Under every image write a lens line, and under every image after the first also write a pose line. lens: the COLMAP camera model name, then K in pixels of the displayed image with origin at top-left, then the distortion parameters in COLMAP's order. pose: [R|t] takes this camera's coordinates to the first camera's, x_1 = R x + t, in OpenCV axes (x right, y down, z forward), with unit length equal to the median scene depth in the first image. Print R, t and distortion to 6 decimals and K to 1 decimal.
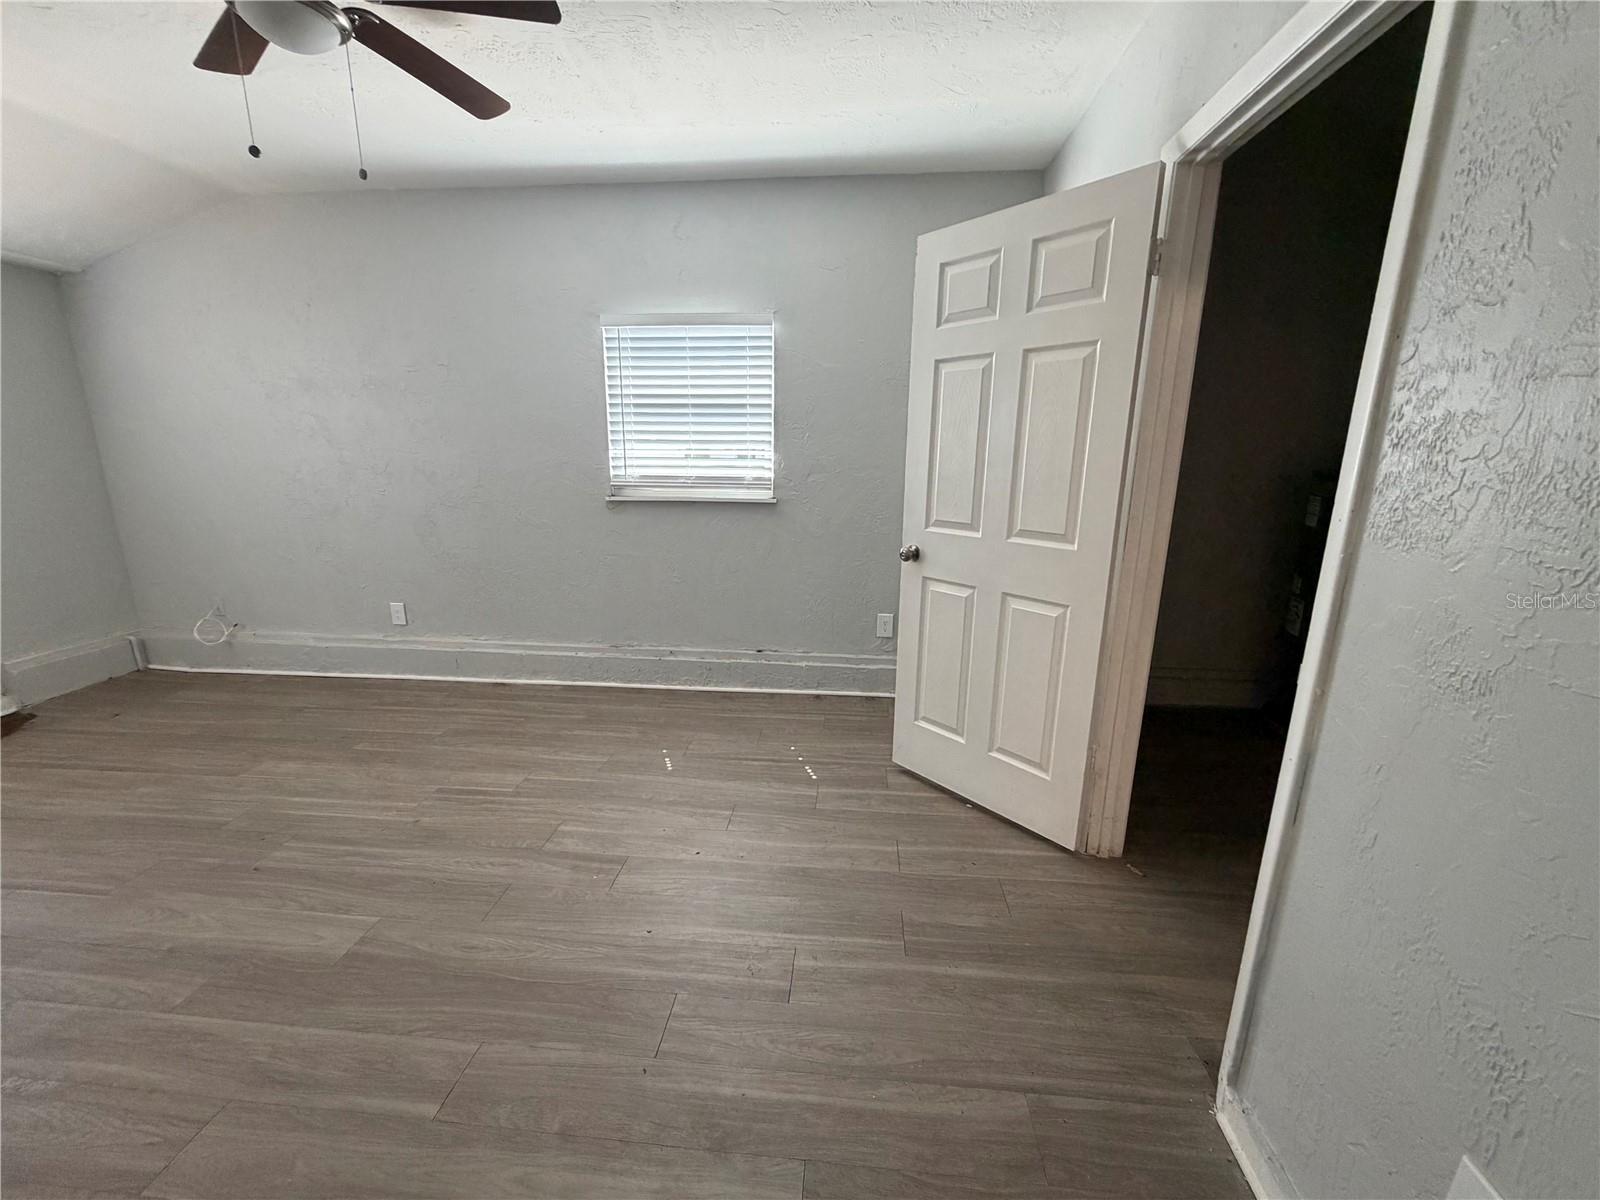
lens RADIAL K [[634.9, 0, 800.0], [0, 634.9, 600.0], [0, 0, 1]] dist [-0.002537, -0.000076]
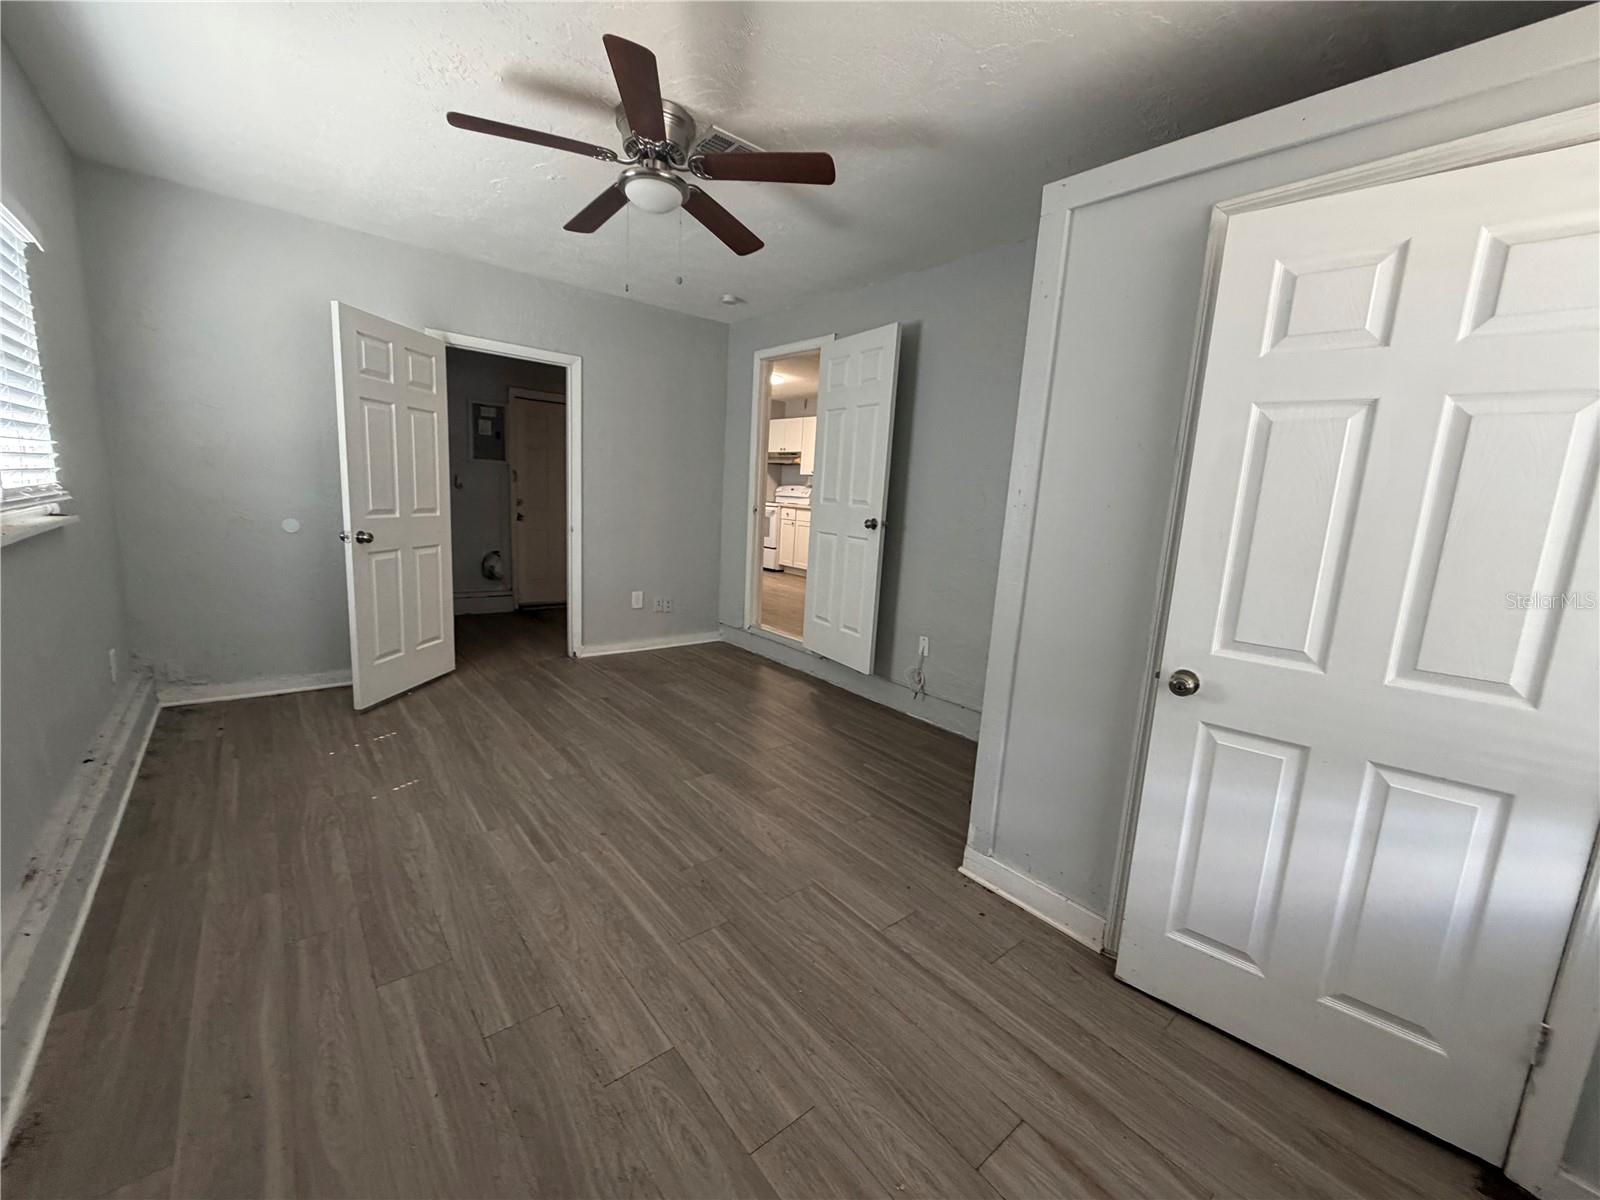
lens RADIAL K [[634.9, 0, 800.0], [0, 634.9, 600.0], [0, 0, 1]] dist [-0.002537, -0.000076]
pose [[-0.707273, -0.166932, 0.686949, -1.313745], [0.101817, 0.937536, 0.332654, -0.278083], [-0.699570, 0.305220, -0.646097, 1.184481]]
